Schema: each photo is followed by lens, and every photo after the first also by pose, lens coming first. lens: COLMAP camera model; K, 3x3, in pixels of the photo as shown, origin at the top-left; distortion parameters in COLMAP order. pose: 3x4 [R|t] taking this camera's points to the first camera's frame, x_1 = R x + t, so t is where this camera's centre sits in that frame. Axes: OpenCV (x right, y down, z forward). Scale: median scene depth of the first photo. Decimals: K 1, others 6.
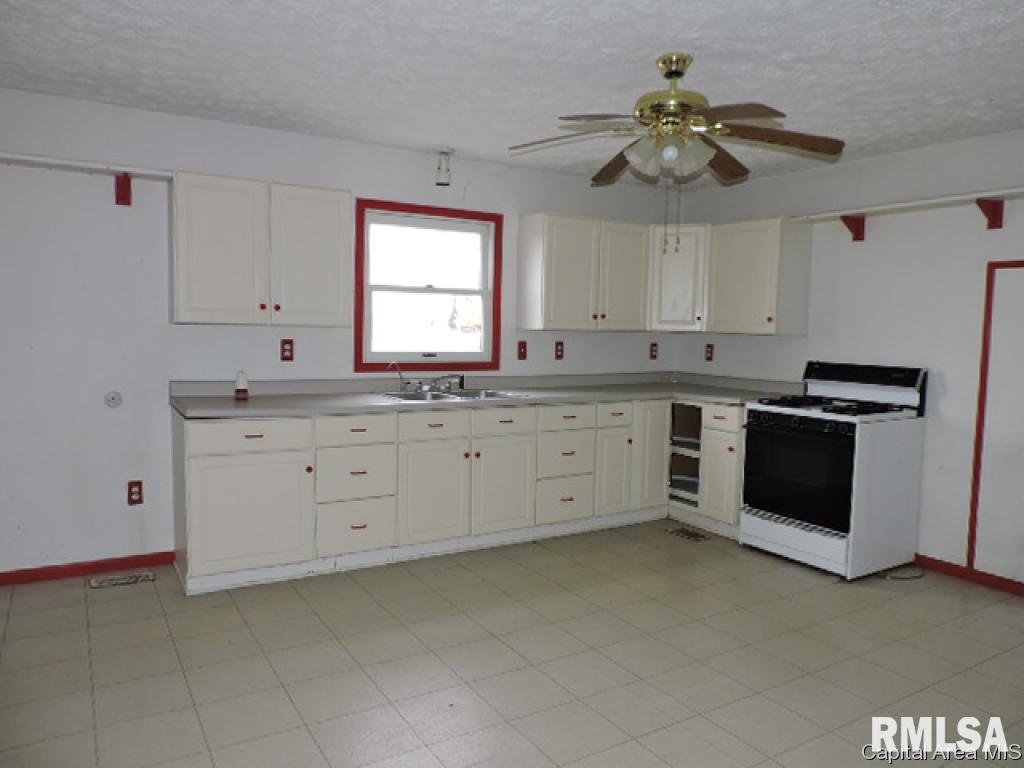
lens RADIAL K [[700.8, 0, 512.0], [0, 700.8, 384.0], [0, 0, 1]] dist [-0.053902, -0.001826]
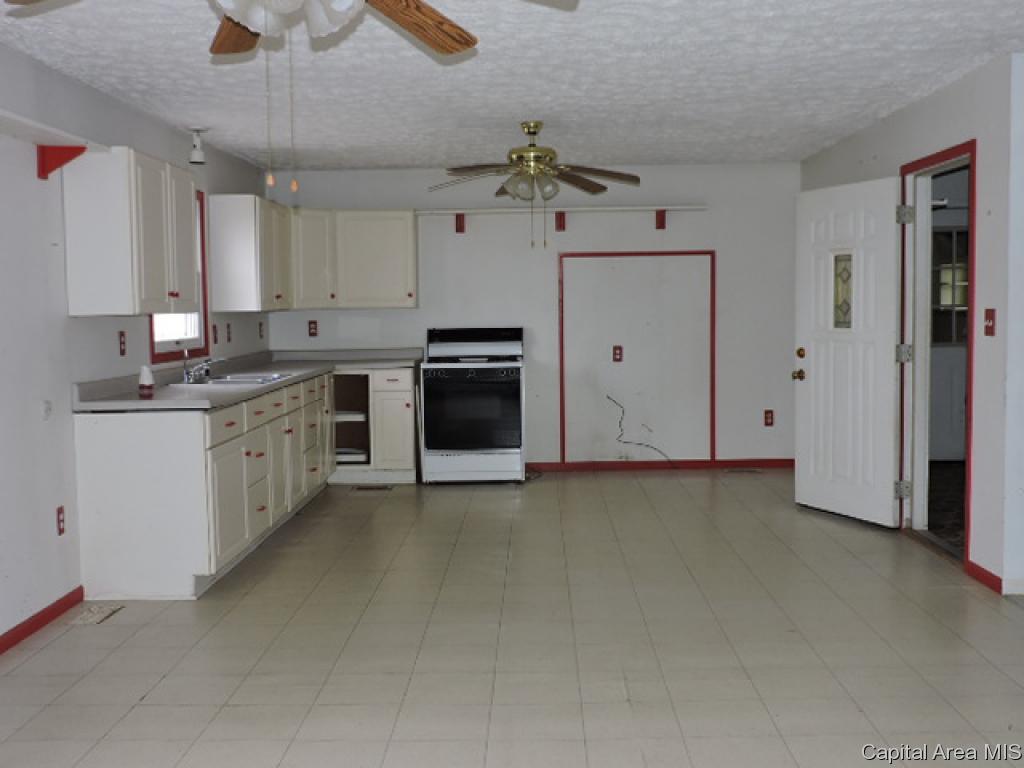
lens RADIAL K [[1040.1, 0, 512.0], [0, 1040.1, 384.0], [0, 0, 1]] dist [-0.282530, 0.003611]
pose [[0.514271, -0.088494, 0.853050, -1.065478], [0.094784, 0.994434, 0.046019, -0.006618], [-0.852374, 0.057189, 0.519796, -0.060723]]
